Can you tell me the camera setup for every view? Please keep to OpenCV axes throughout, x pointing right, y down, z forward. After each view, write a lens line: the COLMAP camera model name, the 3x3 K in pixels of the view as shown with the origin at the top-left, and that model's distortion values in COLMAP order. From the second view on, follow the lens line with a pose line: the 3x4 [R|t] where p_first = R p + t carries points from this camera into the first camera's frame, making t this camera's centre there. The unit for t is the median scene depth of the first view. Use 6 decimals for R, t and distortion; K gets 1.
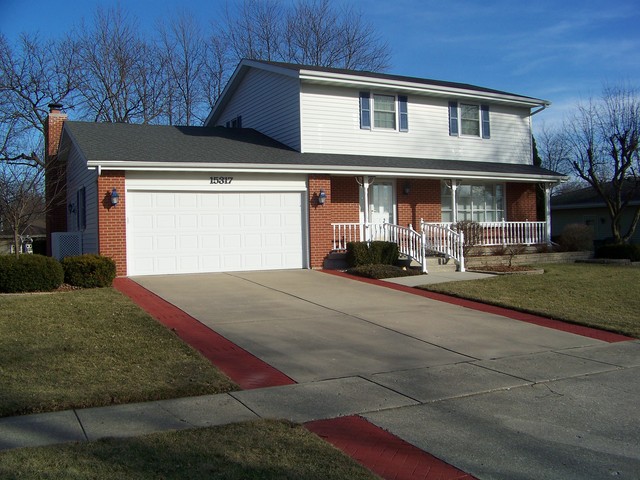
lens RADIAL K [[748.5, 0, 320.0], [0, 748.5, 240.0], [0, 0, 1]] dist [-0.197187, 0.006220]
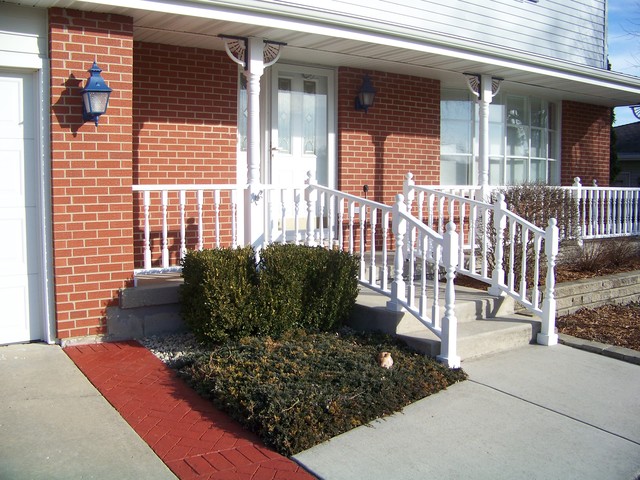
lens RADIAL K [[748.5, 0, 320.0], [0, 748.5, 240.0], [0, 0, 1]] dist [-0.197187, 0.006220]
pose [[0.990155, 0.013526, 0.139323, 0.045435], [-0.023596, 0.997205, 0.070883, -0.022372], [-0.137975, -0.073473, 0.987707, 0.674903]]
